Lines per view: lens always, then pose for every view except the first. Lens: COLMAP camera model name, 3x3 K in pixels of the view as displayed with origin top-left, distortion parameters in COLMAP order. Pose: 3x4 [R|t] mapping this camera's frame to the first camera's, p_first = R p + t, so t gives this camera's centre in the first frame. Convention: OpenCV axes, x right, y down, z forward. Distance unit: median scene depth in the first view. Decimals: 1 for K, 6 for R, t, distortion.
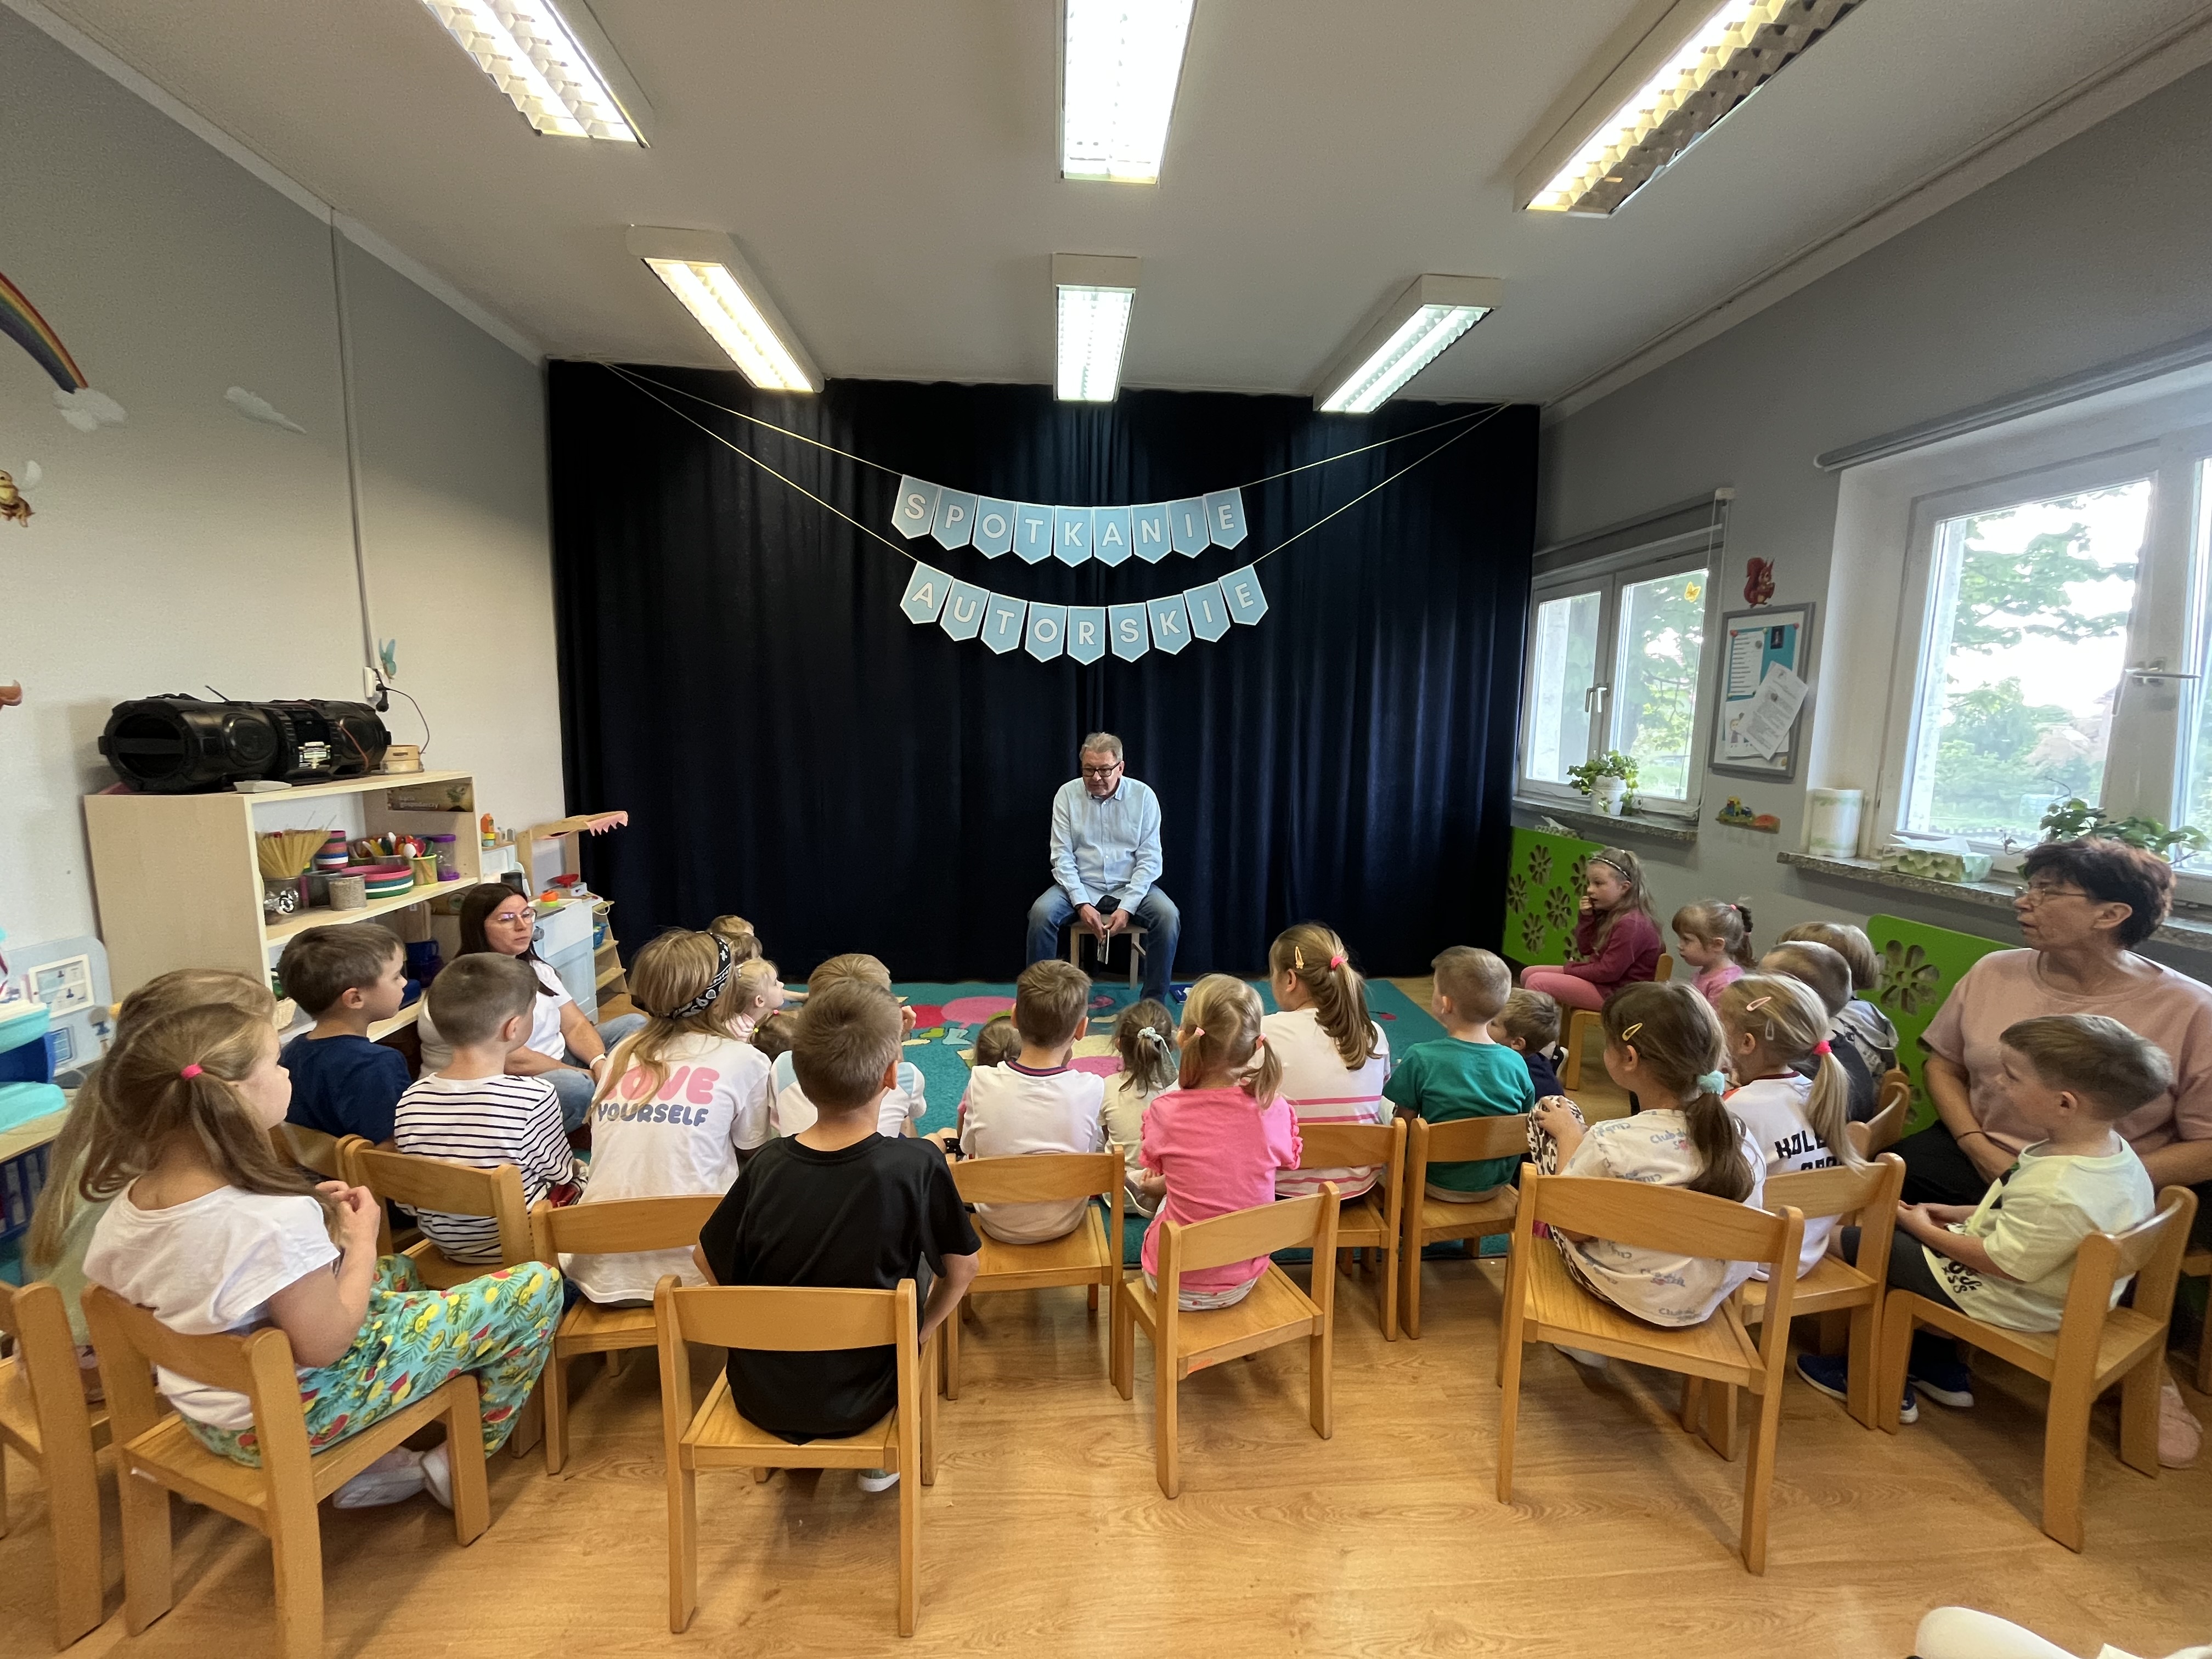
lens RADIAL K [[916.4, 0, 1110.6], [0, 916.4, 829.1], [0, 0, 1]] dist [0.001742, 0.000375]
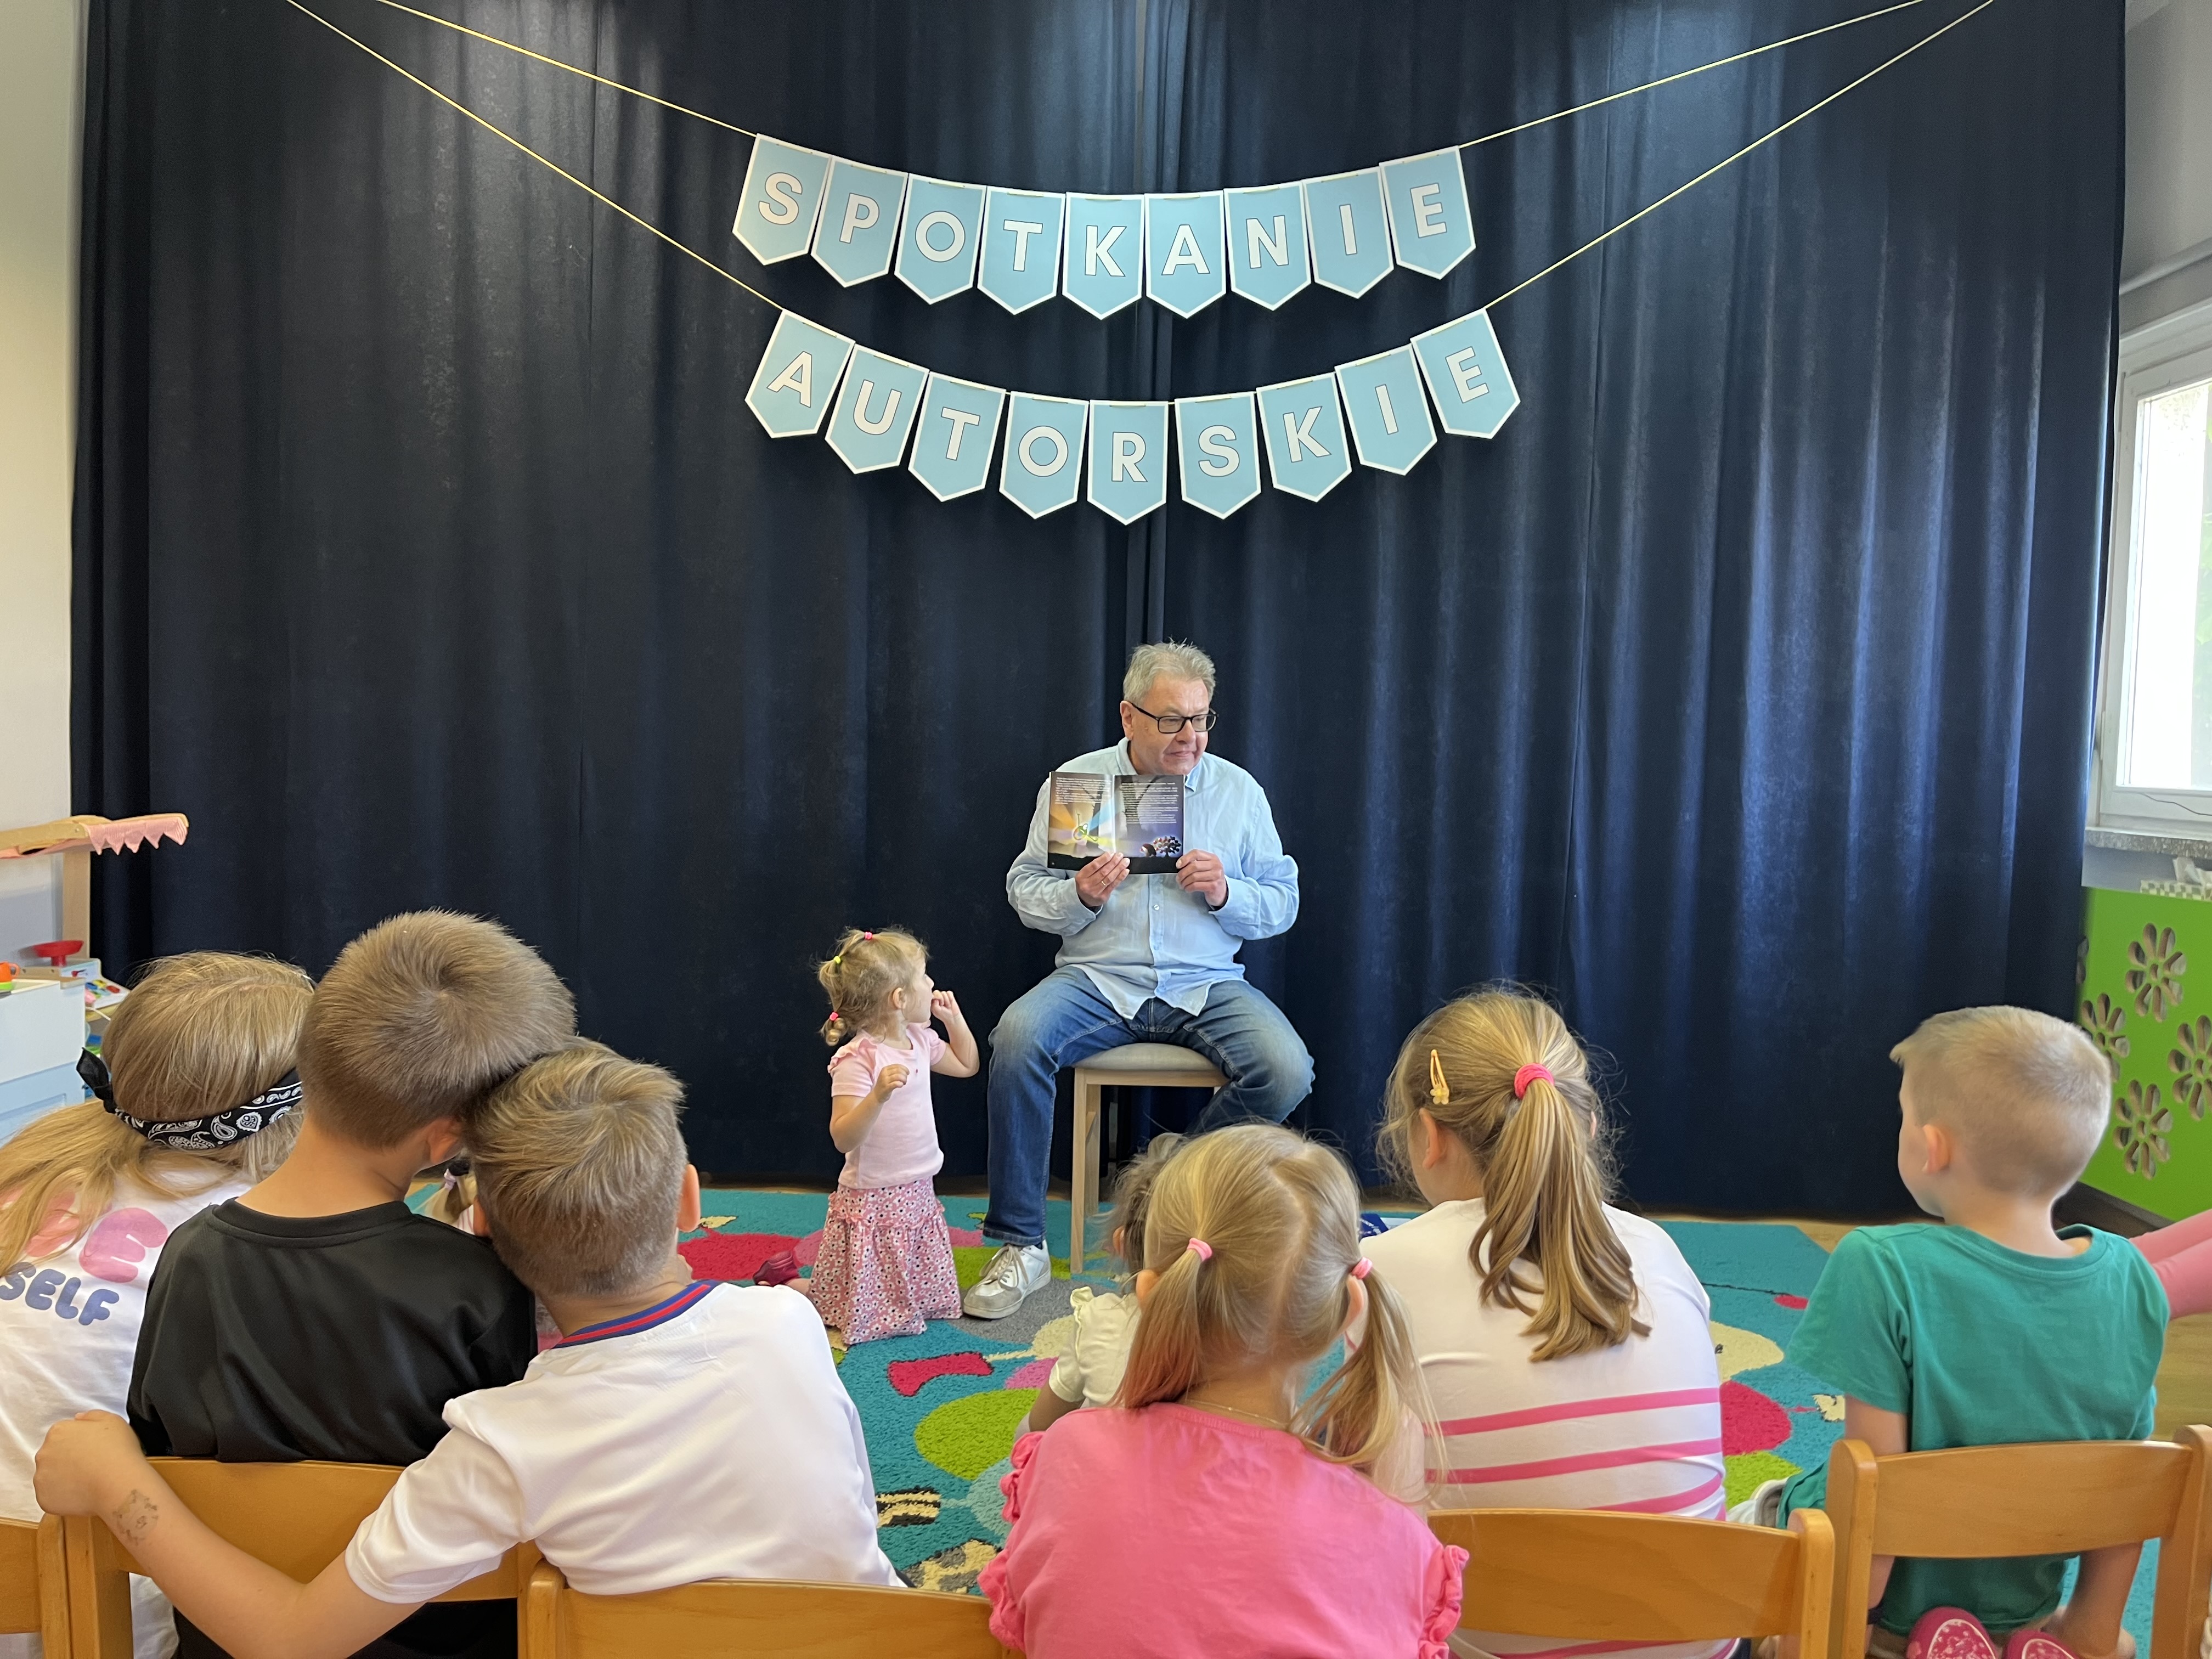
lens RADIAL K [[1698.4, 0, 1095.6], [0, 1698.4, 831.4], [0, 0, 1]] dist [0.055855, -0.072442]
pose [[0.994290, 0.013829, -0.105808, 0.053360], [-0.021607, 0.997118, -0.072729, 0.045767], [0.104497, 0.074600, 0.991723, 0.134954]]
